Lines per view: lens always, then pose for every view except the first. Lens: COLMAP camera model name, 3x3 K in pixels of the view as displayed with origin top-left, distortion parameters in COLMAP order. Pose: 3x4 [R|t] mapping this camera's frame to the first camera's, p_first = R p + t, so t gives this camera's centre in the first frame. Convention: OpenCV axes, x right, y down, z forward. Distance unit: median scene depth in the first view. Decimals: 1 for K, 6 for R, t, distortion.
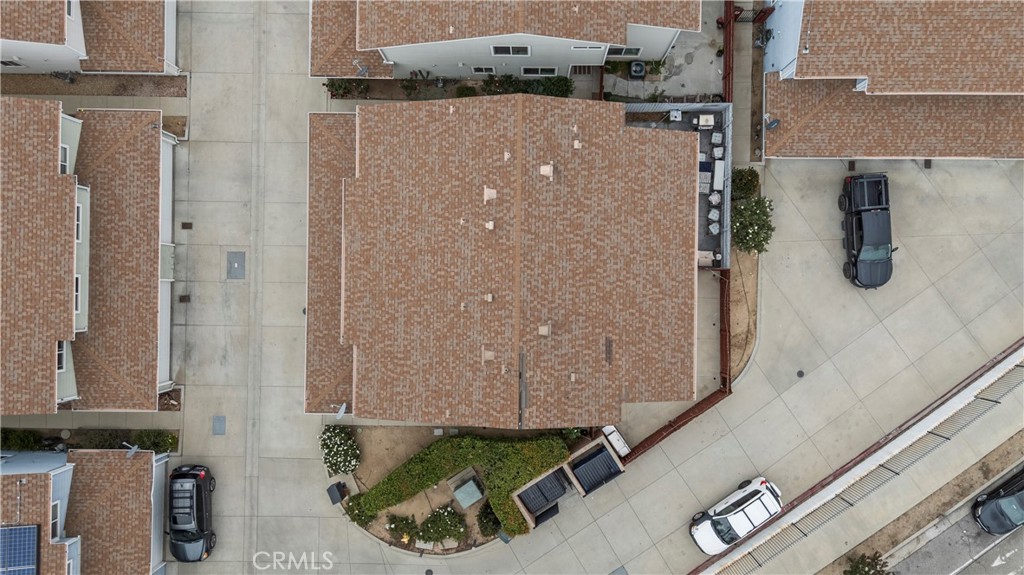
lens RADIAL K [[769.3, 0, 514.5], [0, 769.3, 293.6], [0, 0, 1]] dist [0.034209, -0.006921]
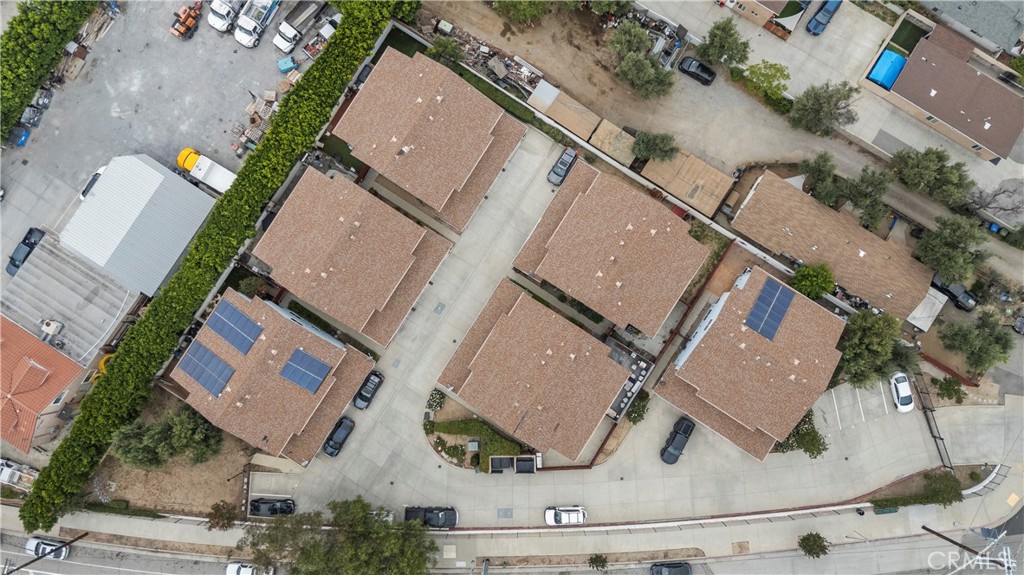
lens RADIAL K [[769.3, 0, 514.9], [0, 769.3, 282.0], [0, 0, 1]] dist [0.034209, -0.006921]
pose [[0.847910, 0.530020, -0.011291, -0.188684], [-0.530076, 0.847282, -0.033658, -0.149353], [-0.008272, 0.034525, 0.999370, -1.342865]]
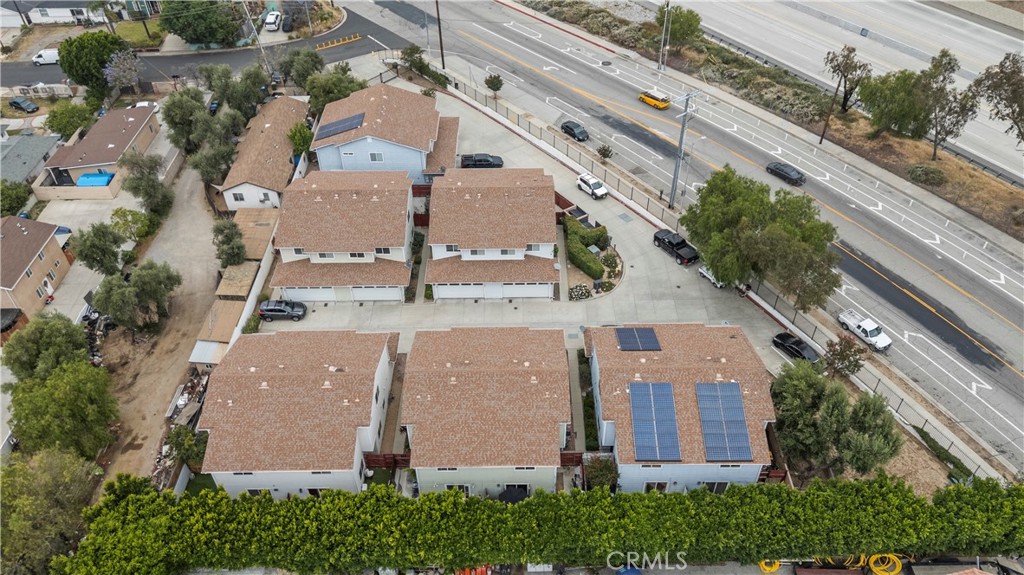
lens RADIAL K [[769.3, 0, 510.3], [0, 769.3, 285.9], [0, 0, 1]] dist [0.034209, -0.006921]
pose [[-0.008508, -0.639805, 0.768490, -1.860734], [0.999870, -0.015955, -0.002214, 0.016811], [0.013677, 0.768372, 0.639858, -0.377790]]
